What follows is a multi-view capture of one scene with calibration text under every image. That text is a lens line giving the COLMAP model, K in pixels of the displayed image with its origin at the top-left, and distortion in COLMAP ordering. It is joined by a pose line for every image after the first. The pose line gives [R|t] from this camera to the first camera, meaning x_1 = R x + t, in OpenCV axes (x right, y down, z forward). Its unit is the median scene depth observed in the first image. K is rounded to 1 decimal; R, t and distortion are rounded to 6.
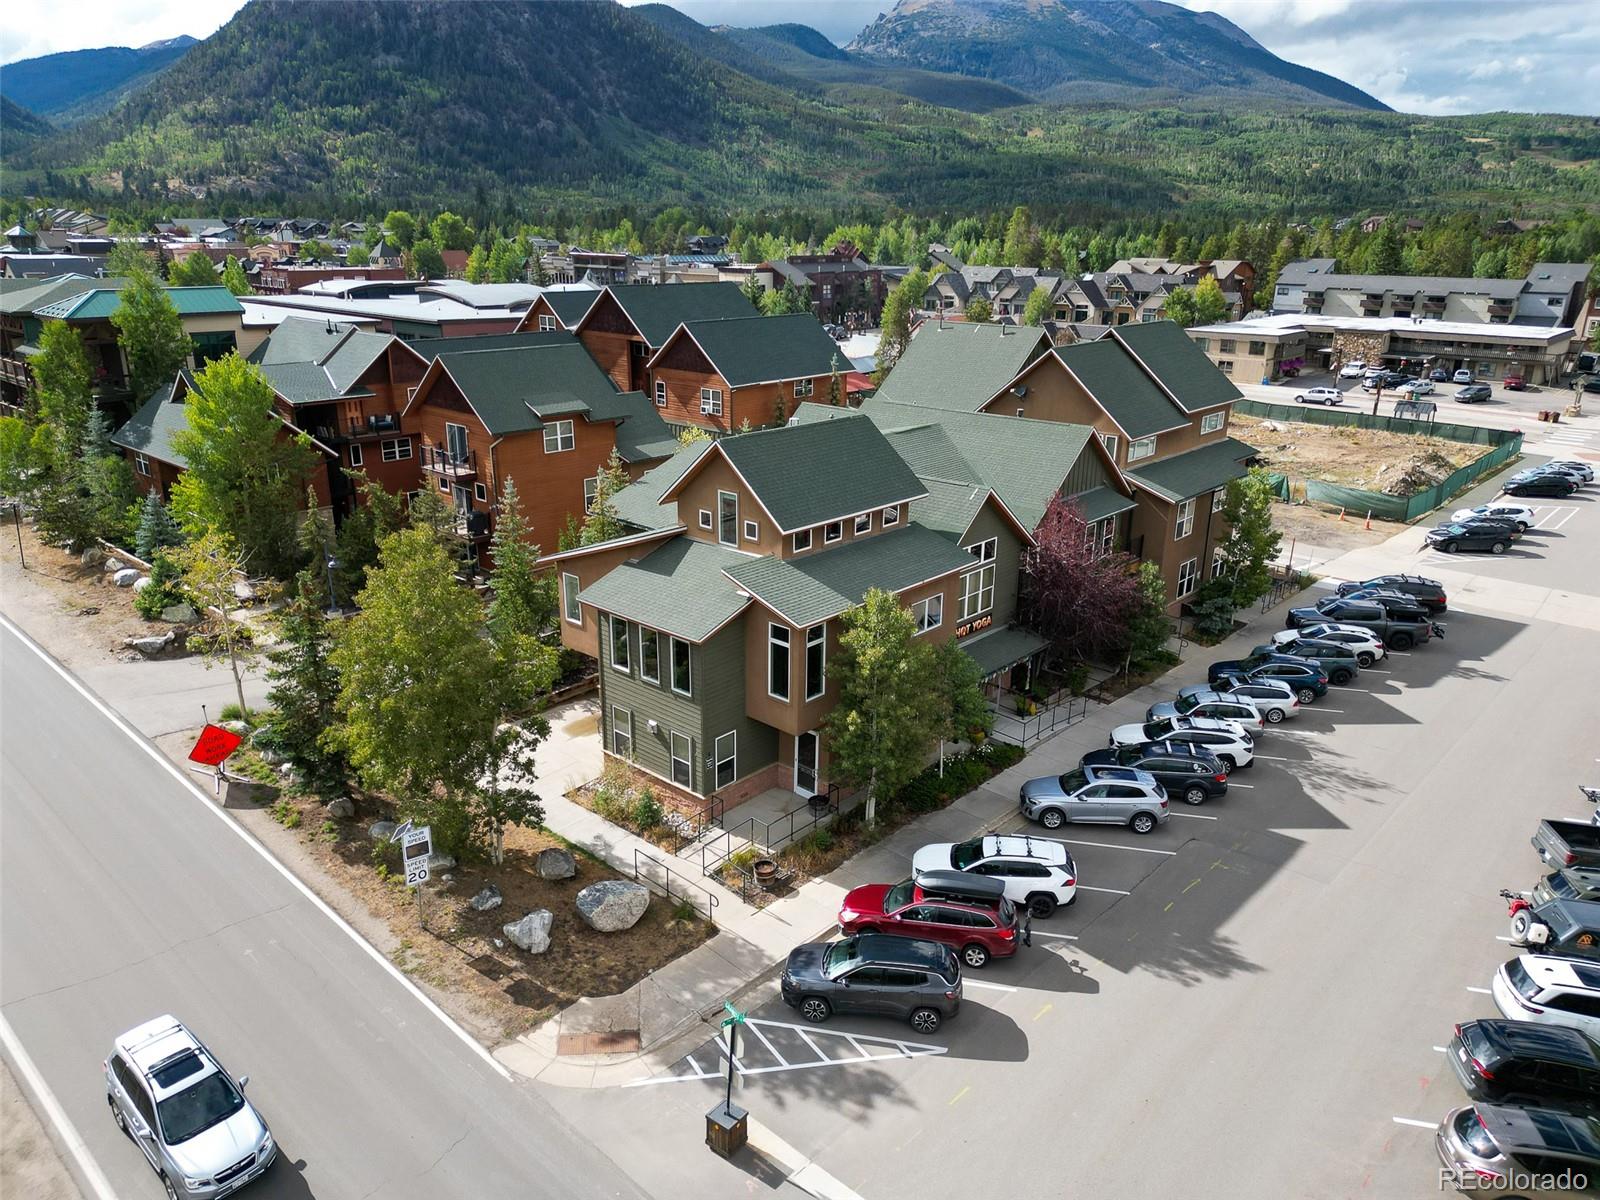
lens RADIAL K [[1116.9, 0, 800.0], [0, 1116.9, 600.0], [0, 0, 1]] dist [0.070141, -0.060701]
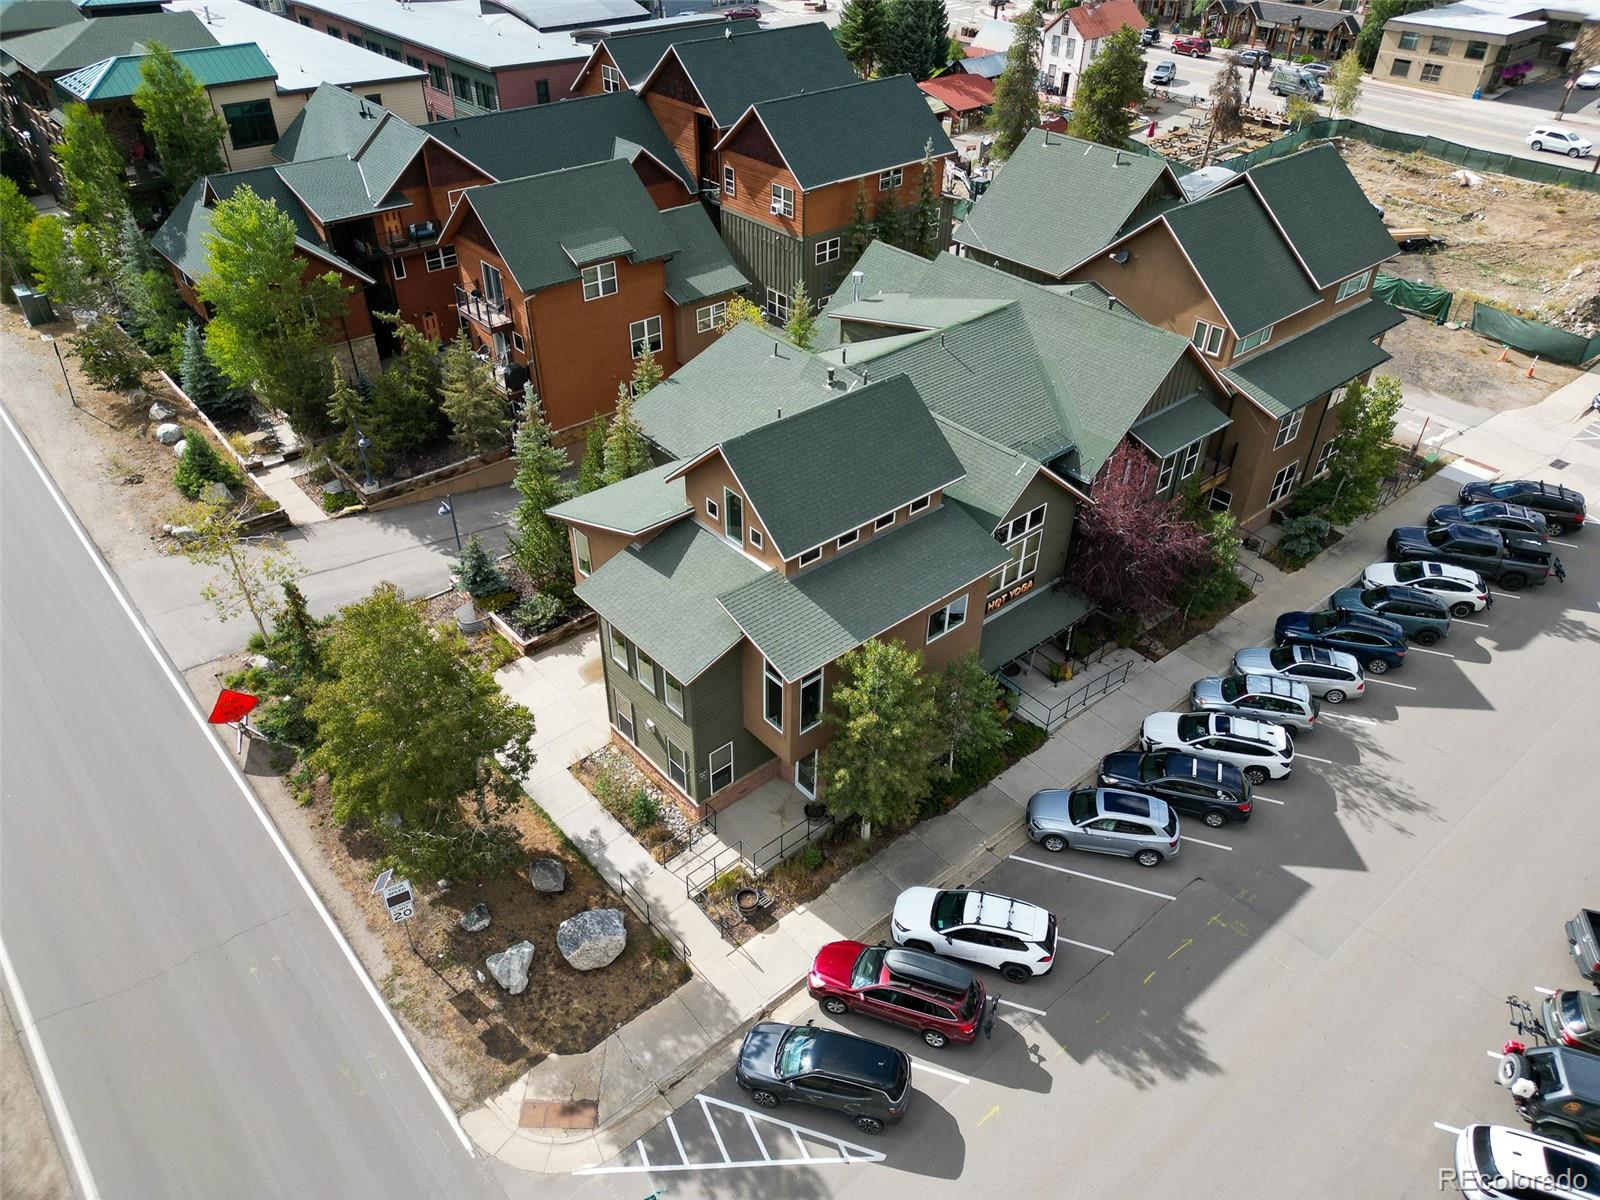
lens RADIAL K [[1116.9, 0, 800.0], [0, 1116.9, 600.0], [0, 0, 1]] dist [0.070141, -0.060701]
pose [[0.992673, 0.072788, -0.096448, 0.072093], [-0.039571, 0.950015, 0.309688, -0.254783], [0.114168, -0.303602, 0.945934, 0.100206]]
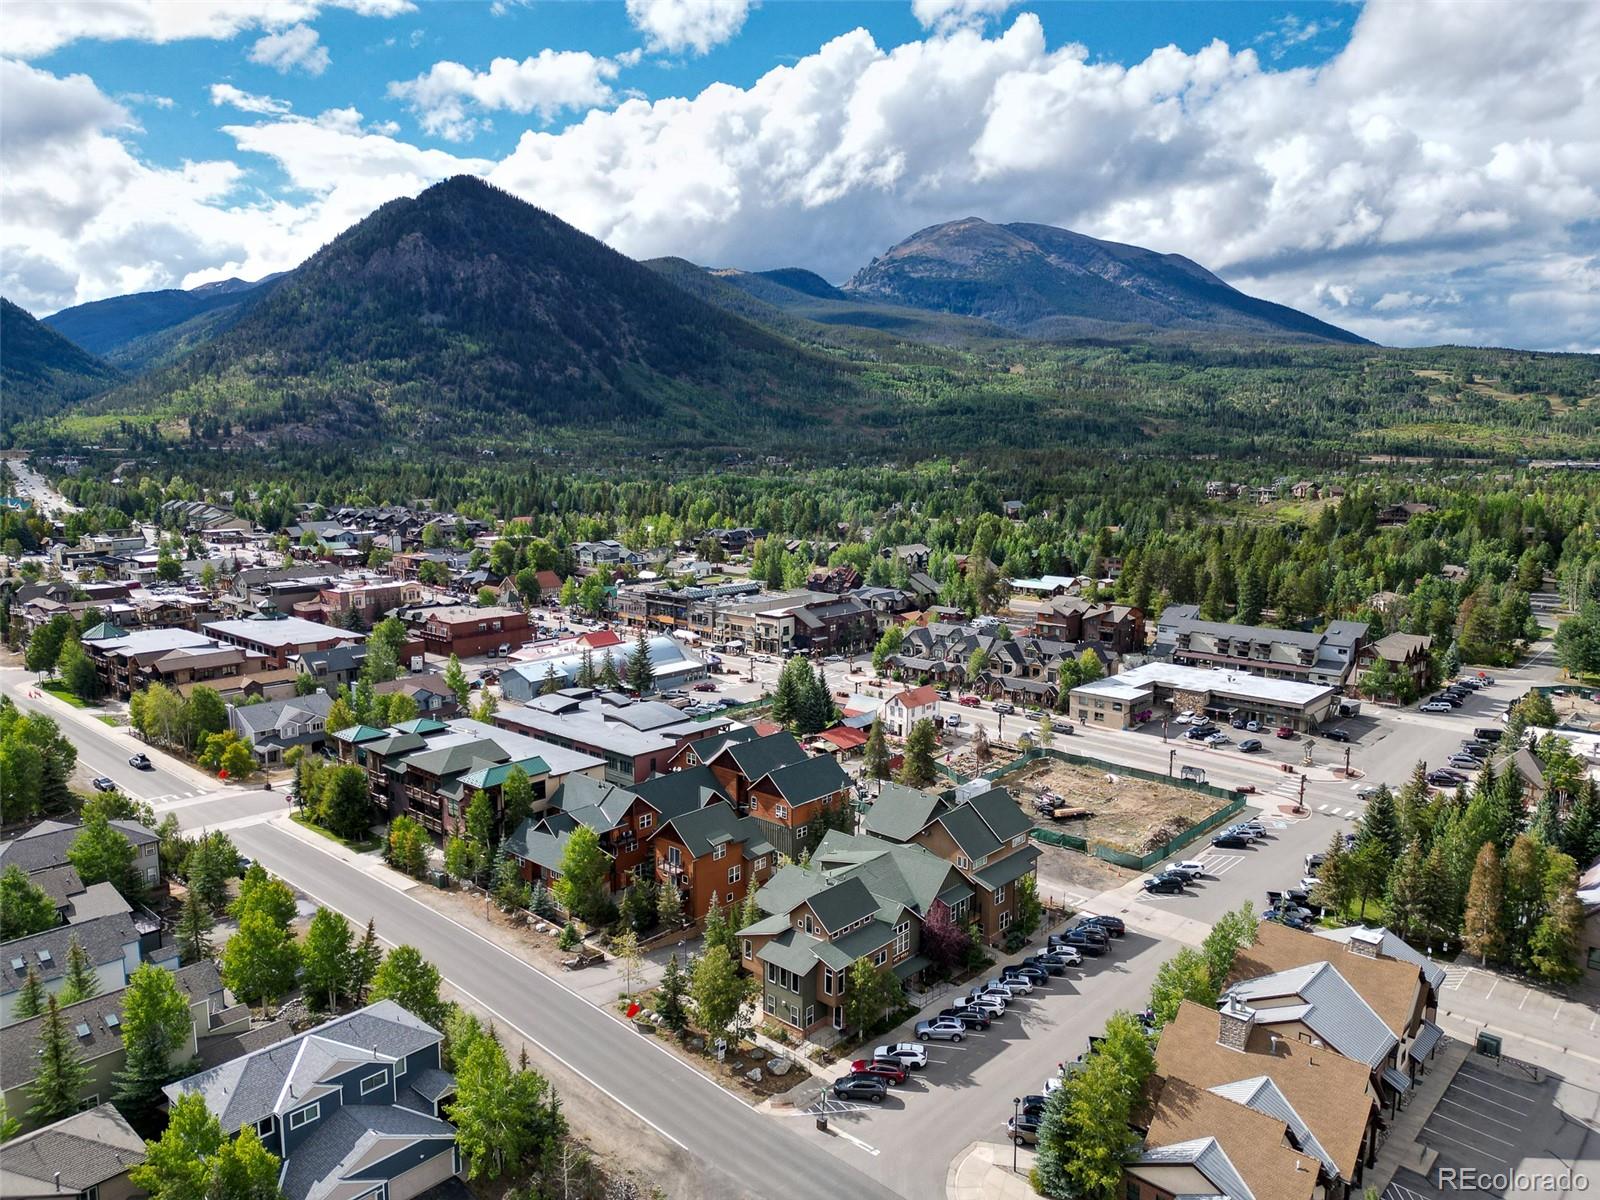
lens RADIAL K [[1125.0, 0, 800.0], [0, 1125.0, 600.0], [0, 0, 1]] dist [0.108363, -0.147631]
pose [[0.999987, -0.004896, -0.001184, -0.069362], [0.004626, 0.985611, -0.168964, -0.346347], [0.001994, 0.168957, 0.985621, -1.722327]]
